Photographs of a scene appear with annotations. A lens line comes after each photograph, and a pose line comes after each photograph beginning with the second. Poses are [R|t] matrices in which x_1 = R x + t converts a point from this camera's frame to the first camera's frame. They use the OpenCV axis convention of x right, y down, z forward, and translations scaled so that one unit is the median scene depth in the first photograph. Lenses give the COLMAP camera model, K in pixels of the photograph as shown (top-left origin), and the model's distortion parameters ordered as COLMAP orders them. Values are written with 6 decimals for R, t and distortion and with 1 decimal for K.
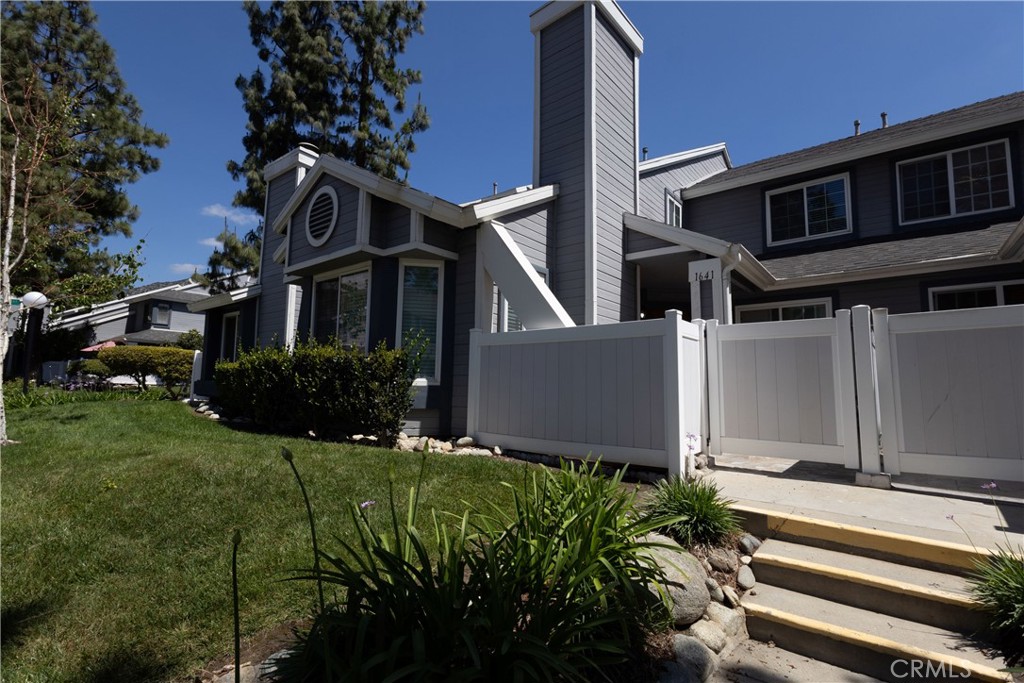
lens RADIAL K [[468.5, 0, 512.0], [0, 468.5, 341.5], [0, 0, 1]] dist [0.003240, 0.000130]
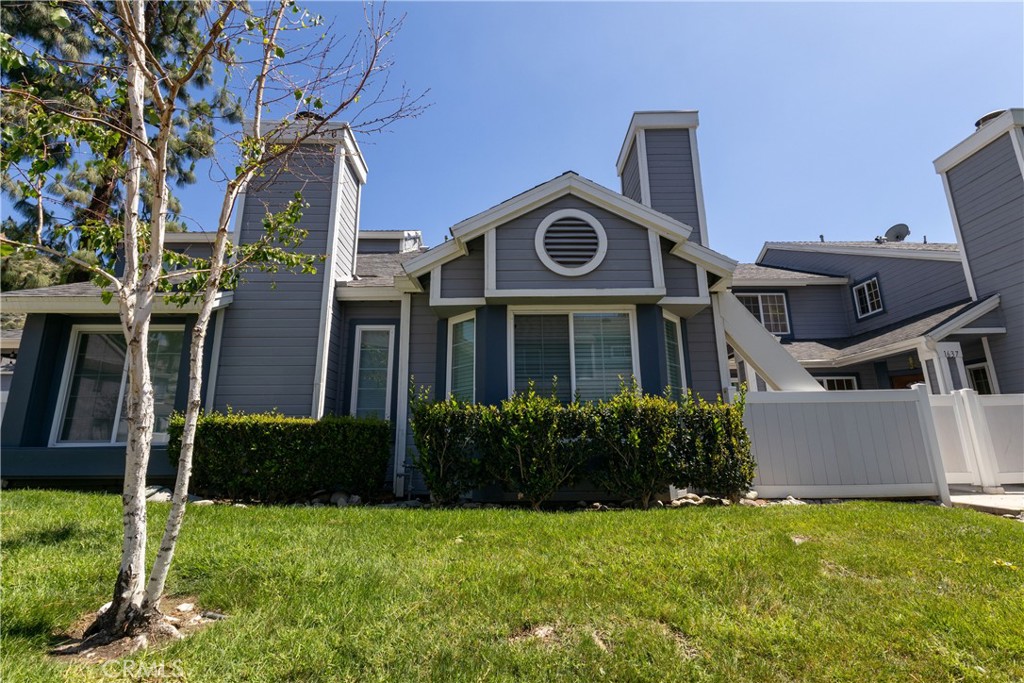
lens RADIAL K [[468.5, 0, 512.0], [0, 468.5, 341.5], [0, 0, 1]] dist [0.003240, 0.000130]
pose [[0.766410, 0.121362, 0.630782, -1.023725], [-0.041025, 0.989233, -0.140482, 0.037116], [-0.641040, 0.081789, 0.763137, 0.440947]]
